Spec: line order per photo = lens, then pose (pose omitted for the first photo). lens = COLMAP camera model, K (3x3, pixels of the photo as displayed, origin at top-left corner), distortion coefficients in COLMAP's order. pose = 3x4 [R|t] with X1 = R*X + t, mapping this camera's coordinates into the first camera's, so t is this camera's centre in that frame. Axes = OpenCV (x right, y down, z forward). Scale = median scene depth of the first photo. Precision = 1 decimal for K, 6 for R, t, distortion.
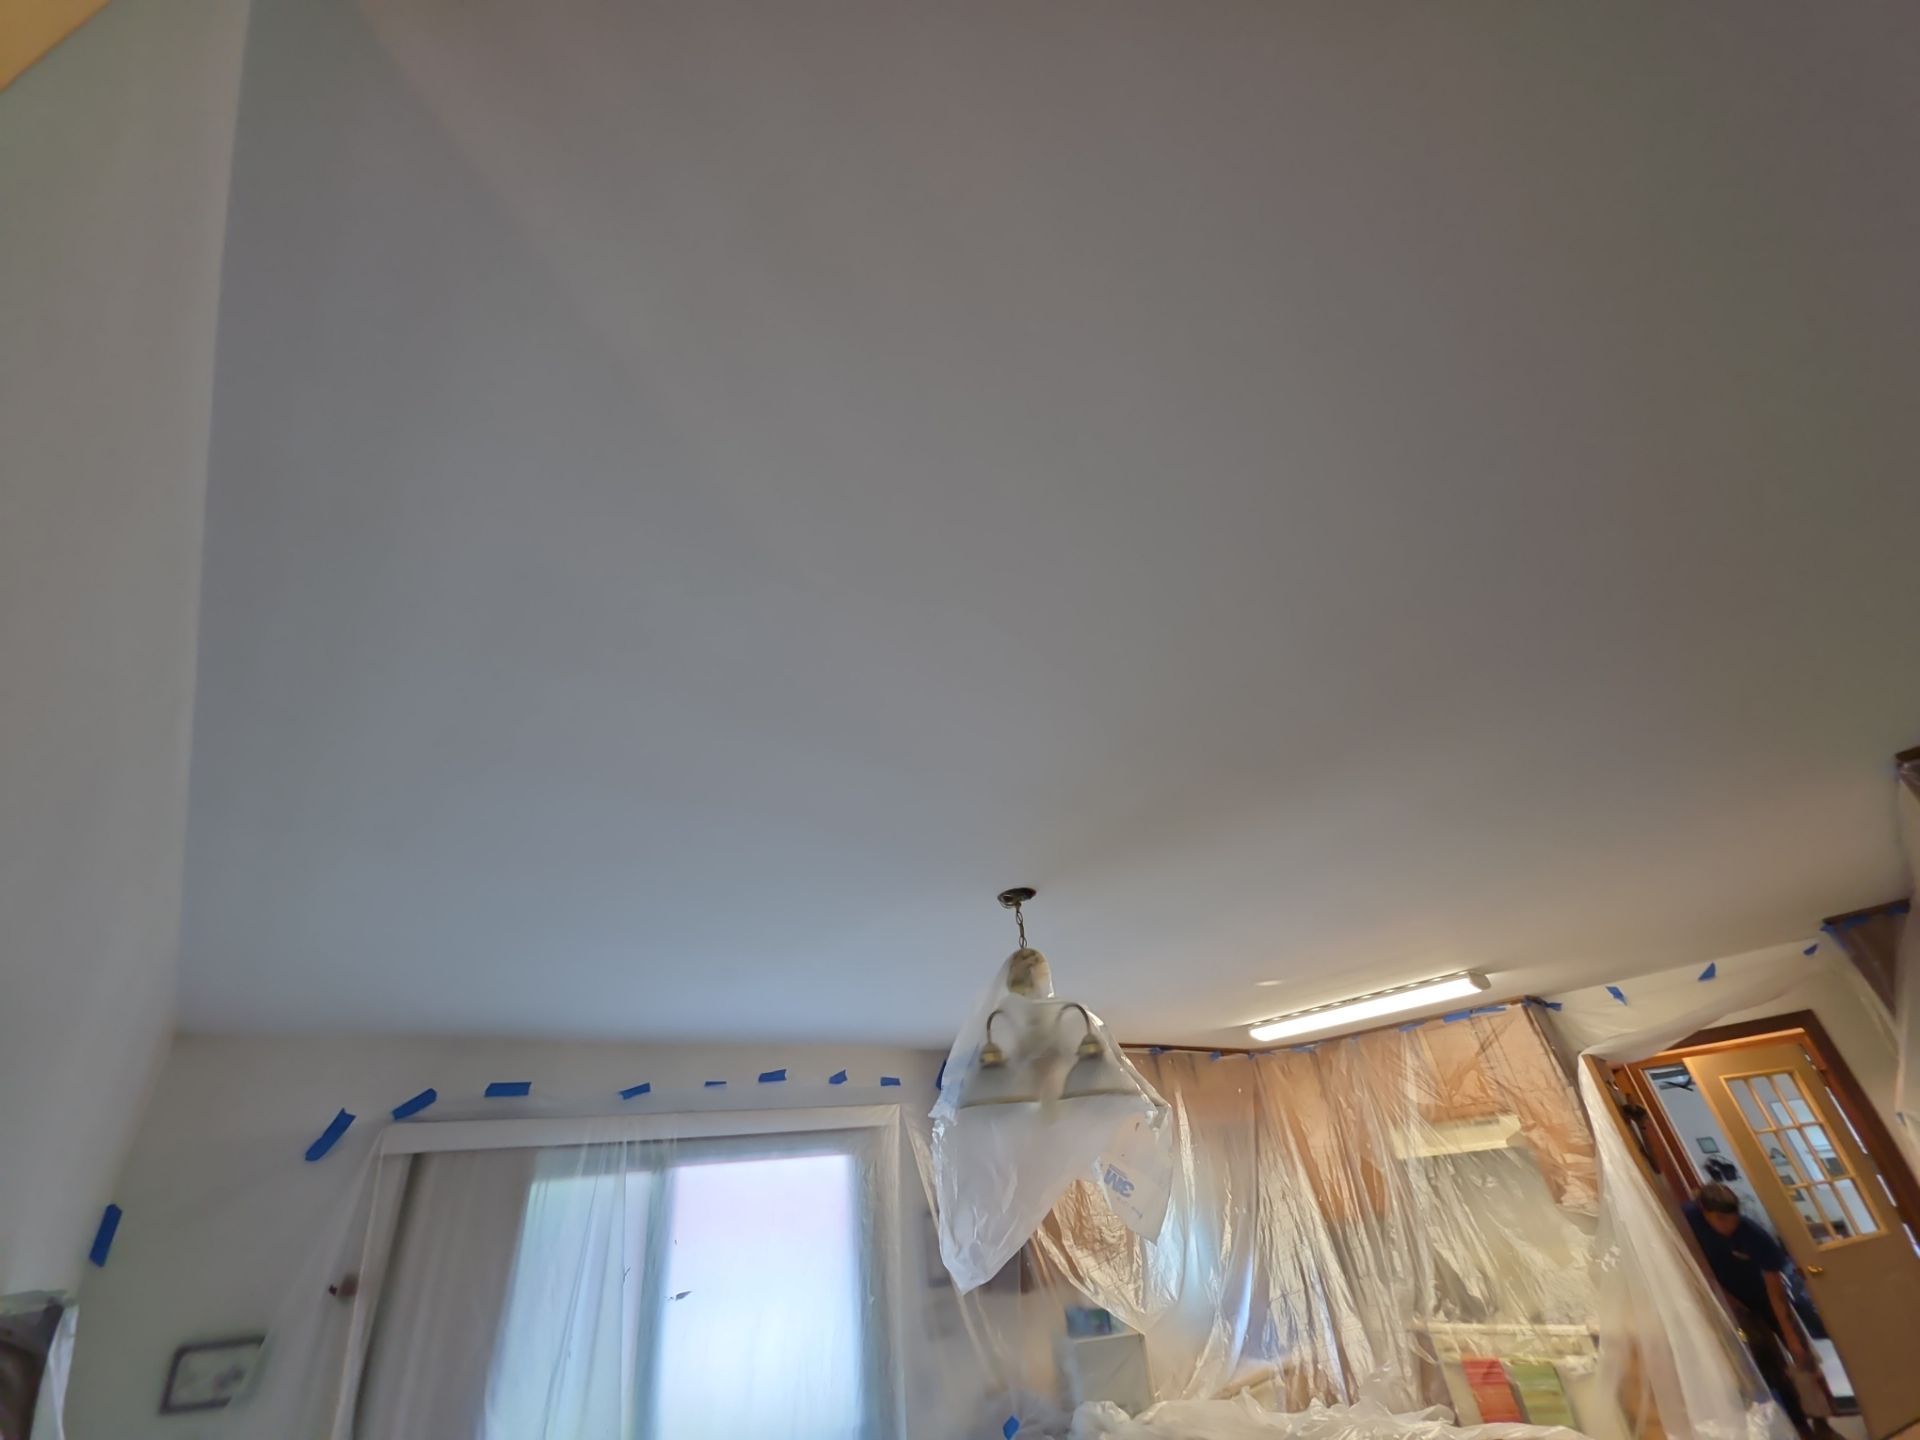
lens RADIAL K [[769.0, 0, 944.9], [0, 769.0, 718.7], [0, 0, 1]] dist [0.000157, -0.003268]
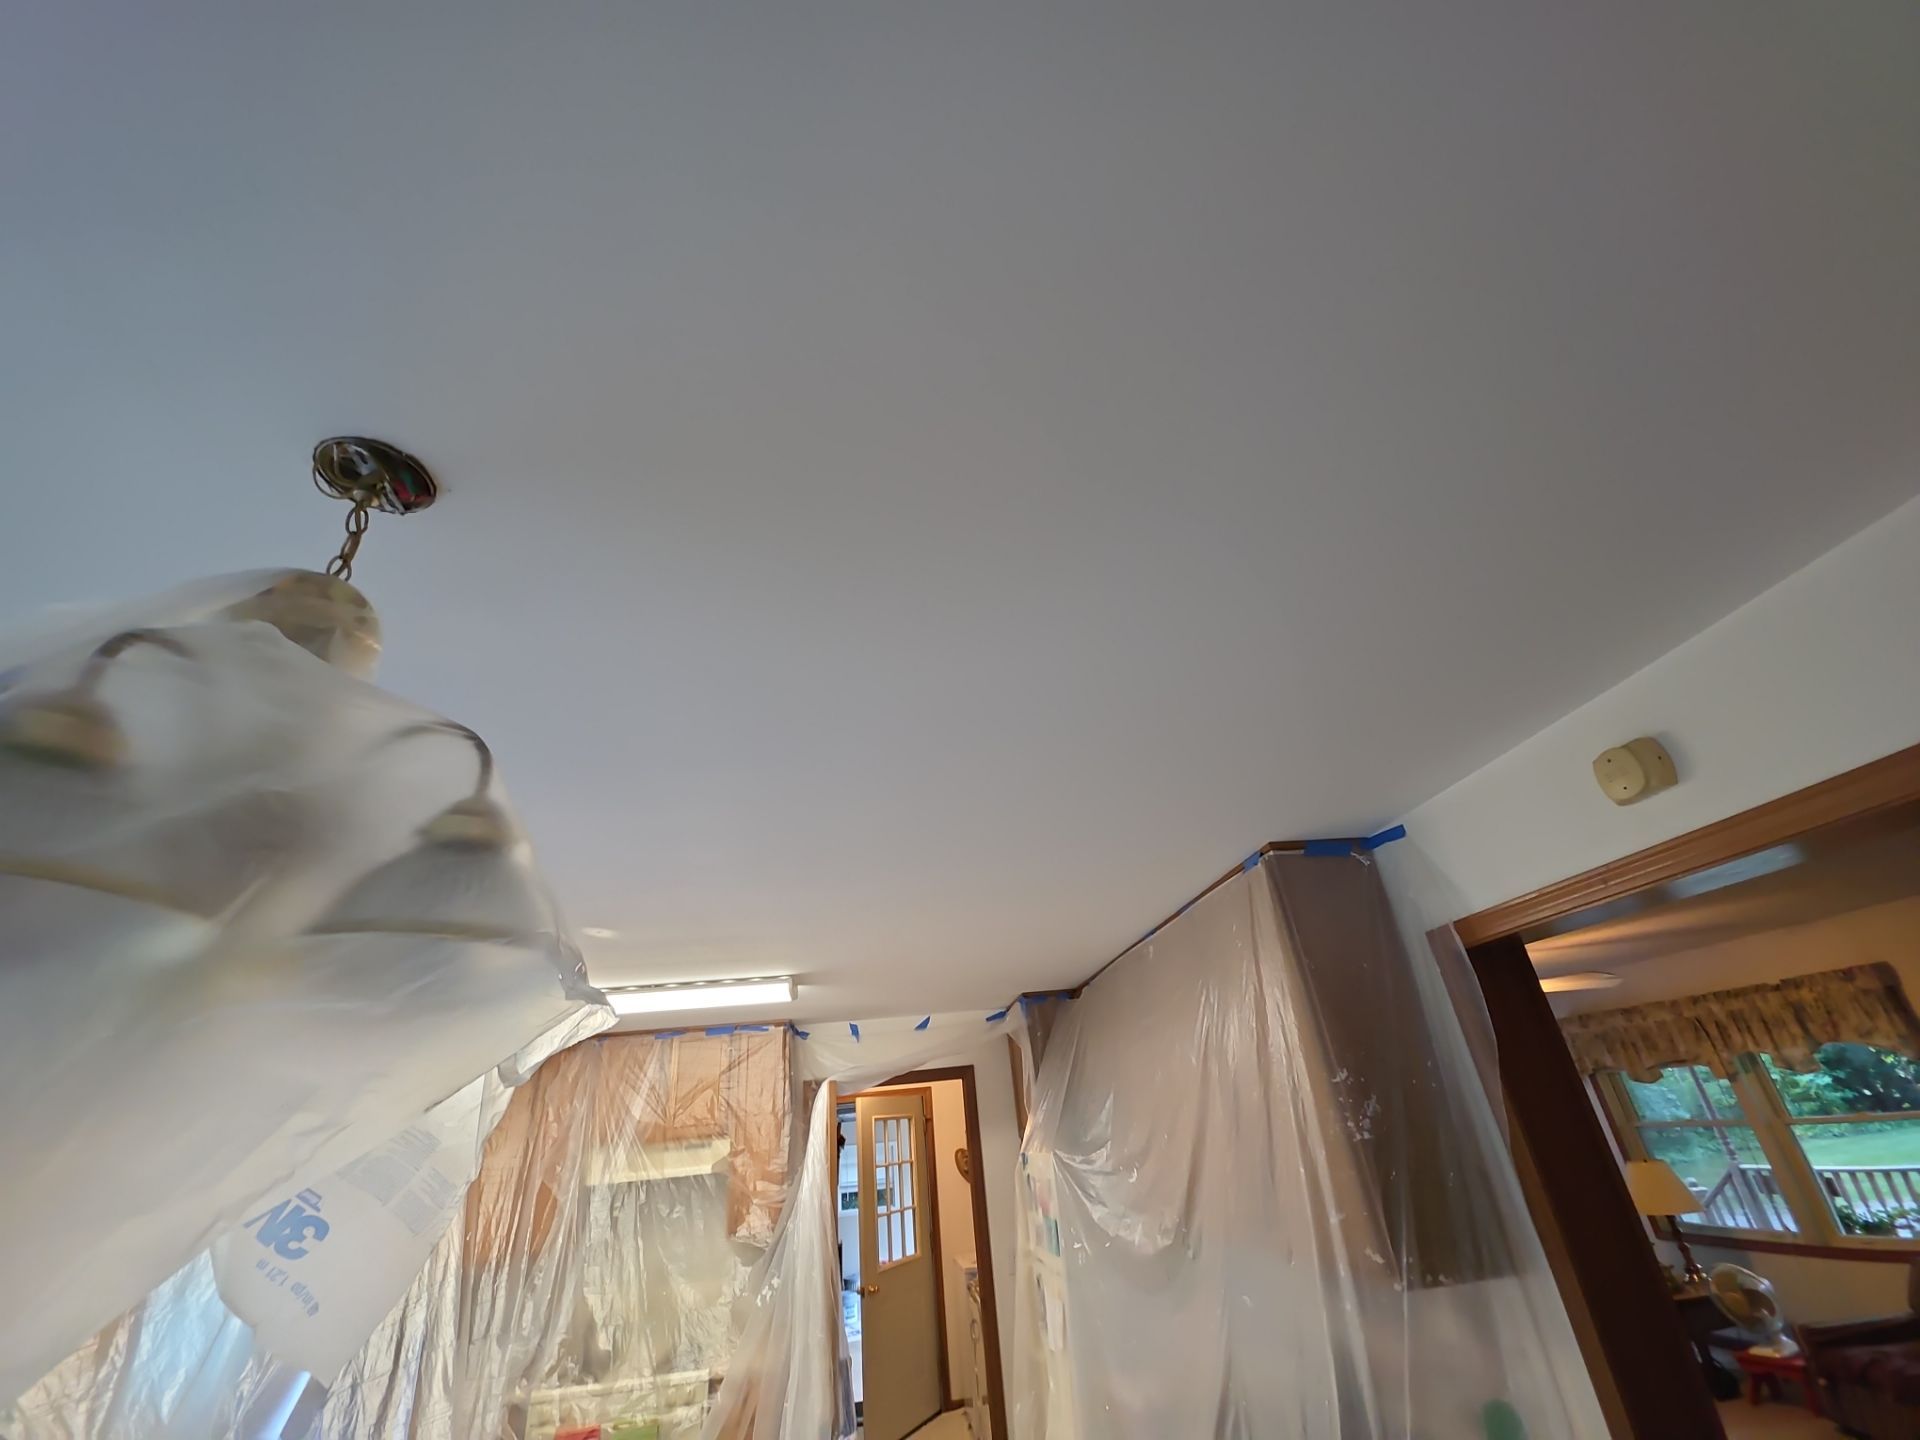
lens RADIAL K [[769.0, 0, 963.9], [0, 769.0, 718.1], [0, 0, 1]] dist [0.000157, -0.003268]
pose [[0.570458, 0.431591, 0.698790, 0.020504], [-0.409947, 0.886868, -0.213092, 0.143477], [-0.711703, -0.164906, 0.682851, 0.238864]]
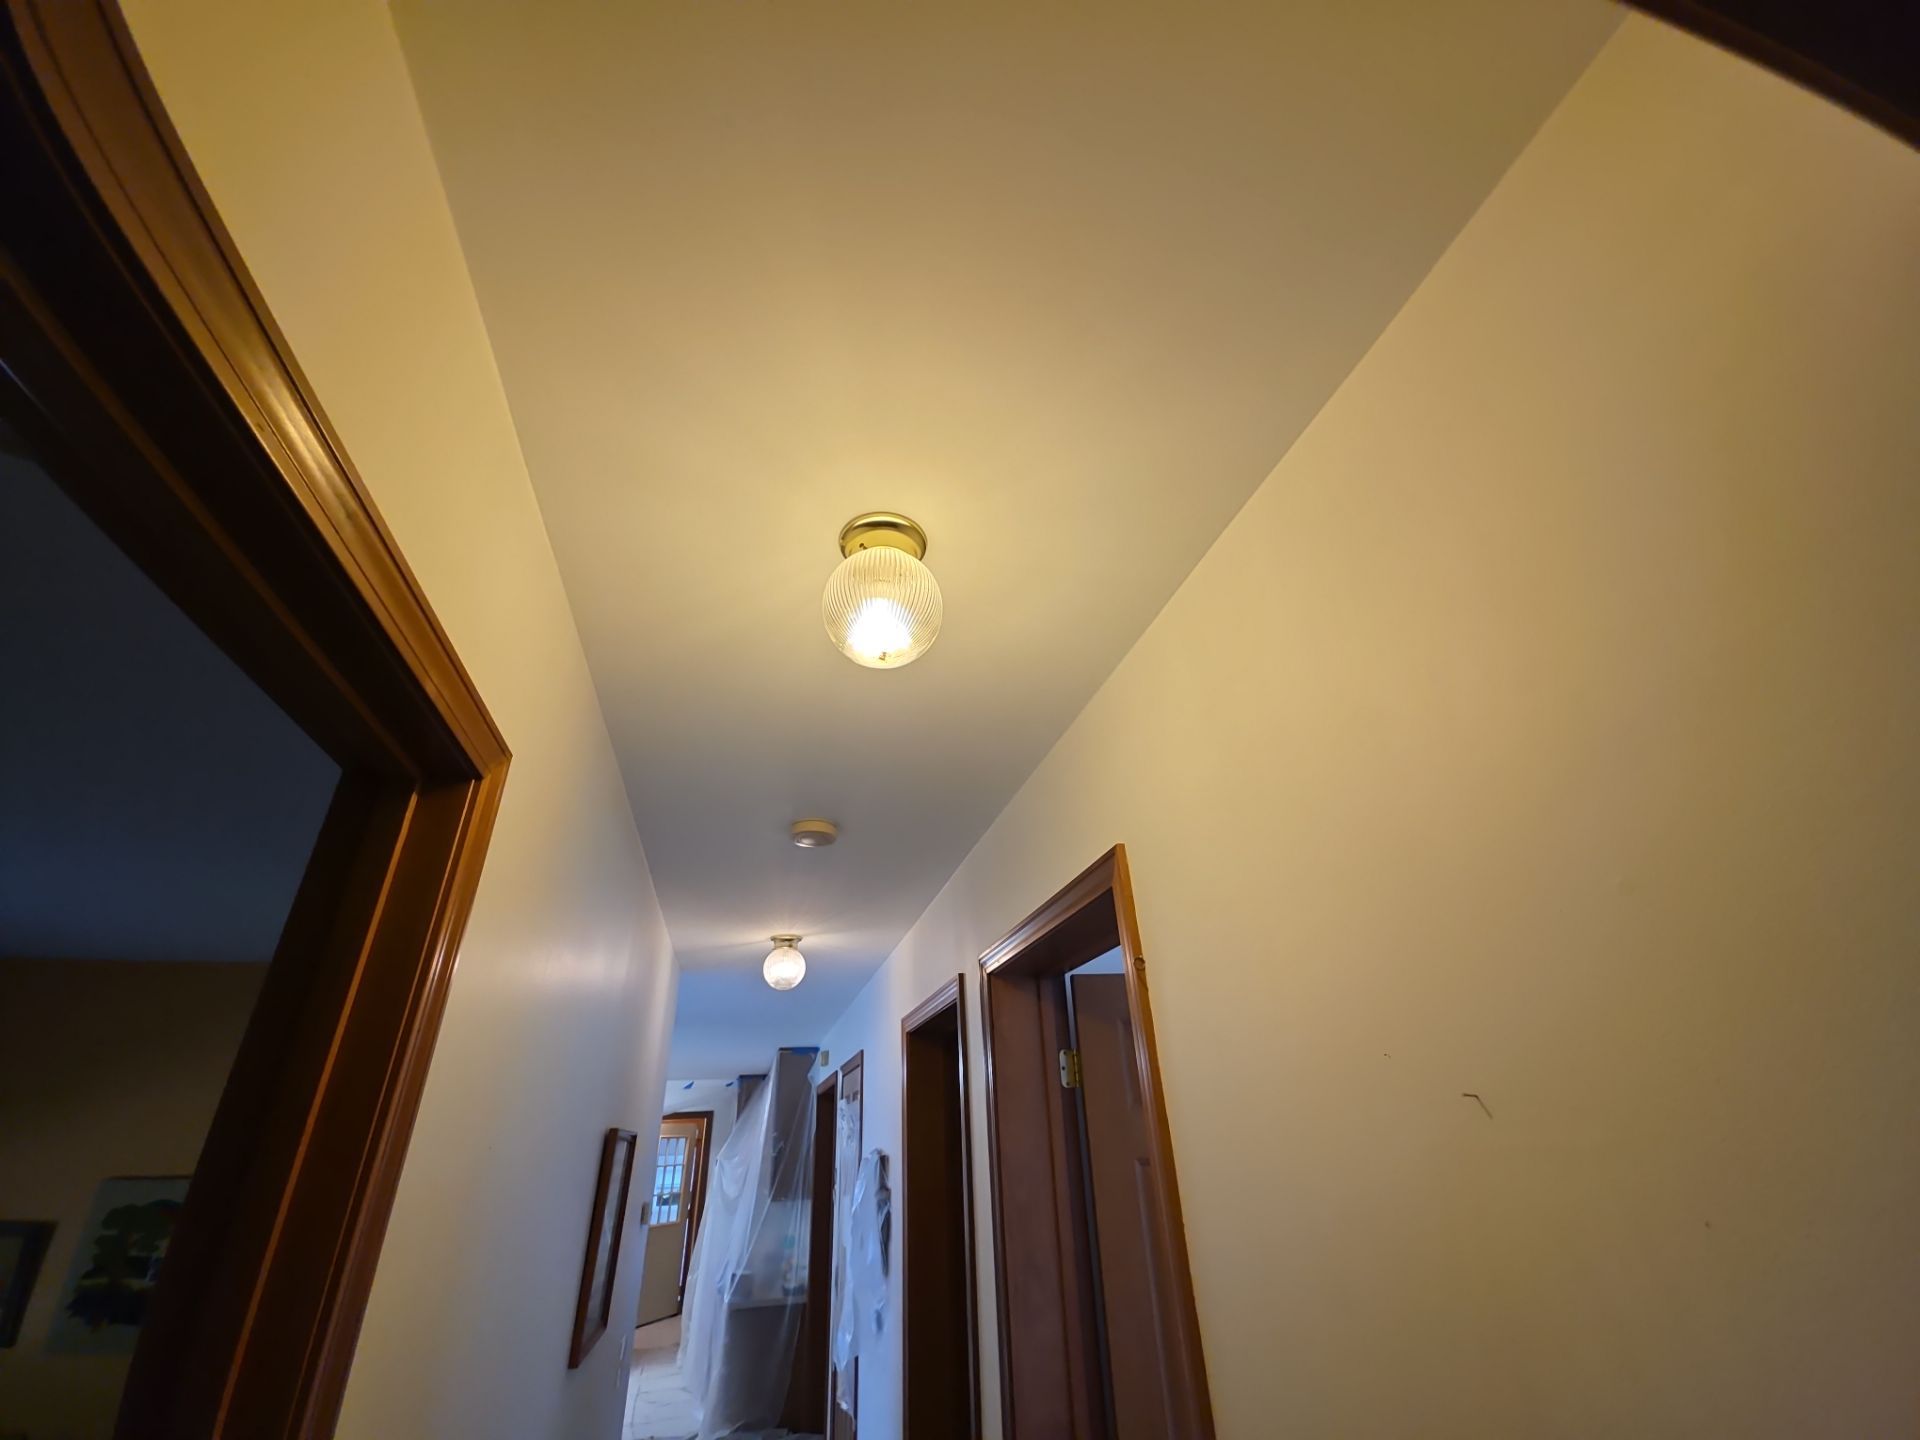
lens RADIAL K [[769.0, 0, 959.6], [0, 769.0, 719.4], [0, 0, 1]] dist [0.000157, -0.003268]
pose [[0.439441, 0.509300, 0.739936, -0.715272], [-0.484518, 0.828021, -0.282178, -0.252602], [-0.756396, -0.234512, 0.610631, -0.581532]]
